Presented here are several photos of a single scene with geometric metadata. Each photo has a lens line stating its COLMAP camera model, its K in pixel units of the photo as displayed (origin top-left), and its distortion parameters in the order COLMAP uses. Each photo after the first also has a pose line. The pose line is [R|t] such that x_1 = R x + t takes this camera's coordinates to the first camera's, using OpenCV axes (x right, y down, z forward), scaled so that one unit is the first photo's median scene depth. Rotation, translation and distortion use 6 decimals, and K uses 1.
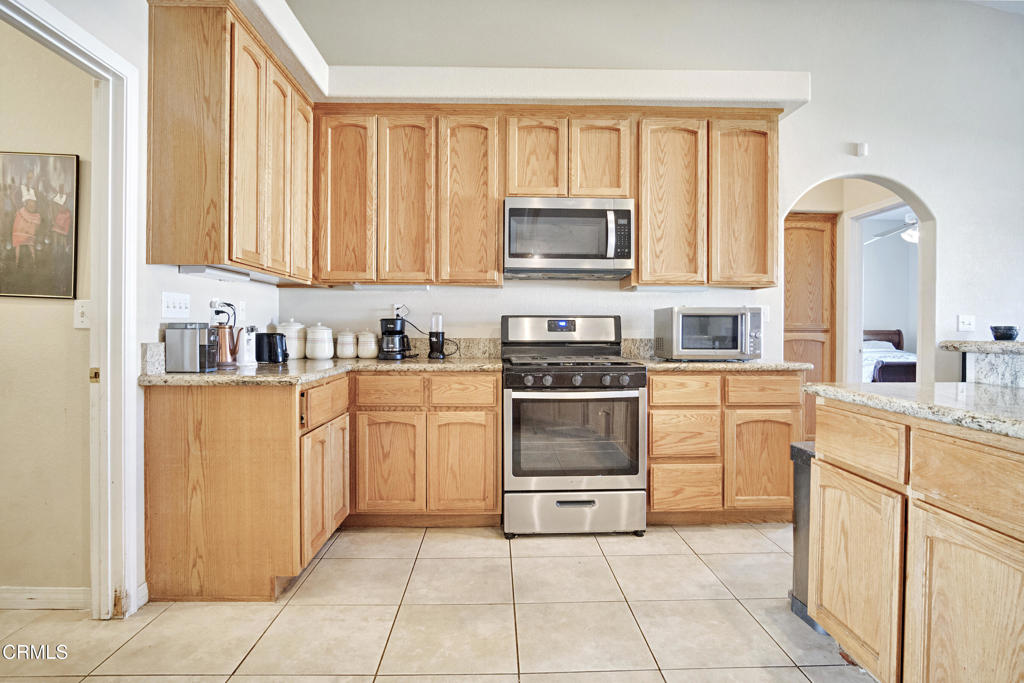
lens RADIAL K [[545.4, 0, 512.0], [0, 545.4, 341.5], [0, 0, 1]] dist [-0.030537, 0.000268]
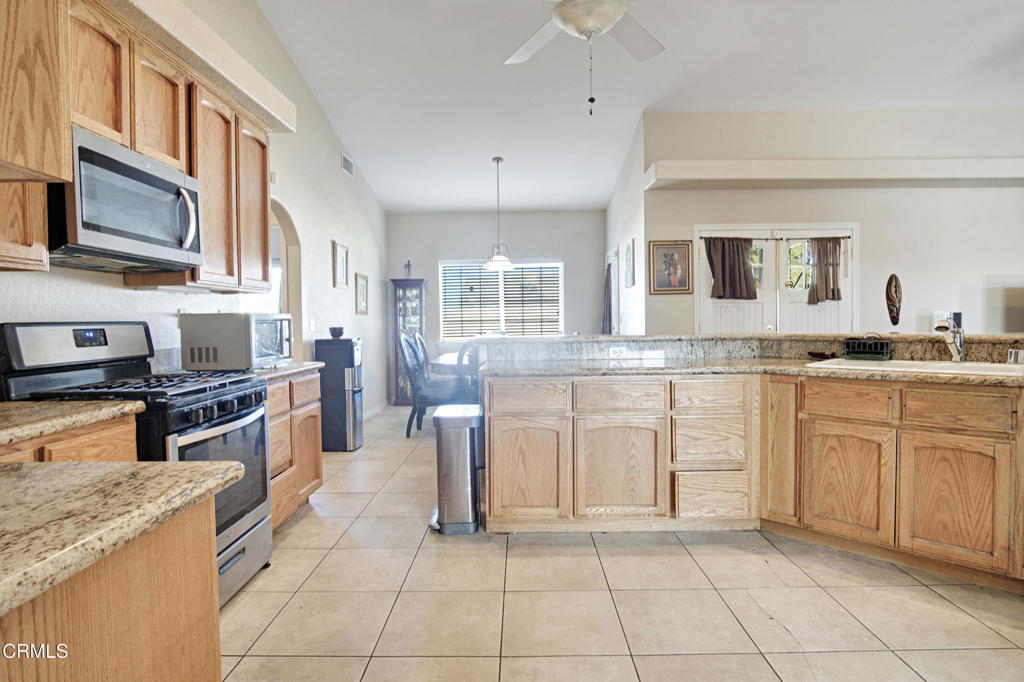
lens RADIAL K [[545.4, 0, 512.0], [0, 545.4, 341.0], [0, 0, 1]] dist [-0.030537, 0.000268]
pose [[0.044245, -0.040210, 0.998211, -0.623252], [0.034486, 0.998656, 0.038699, -0.037579], [-0.998425, 0.032712, 0.045572, 0.537347]]
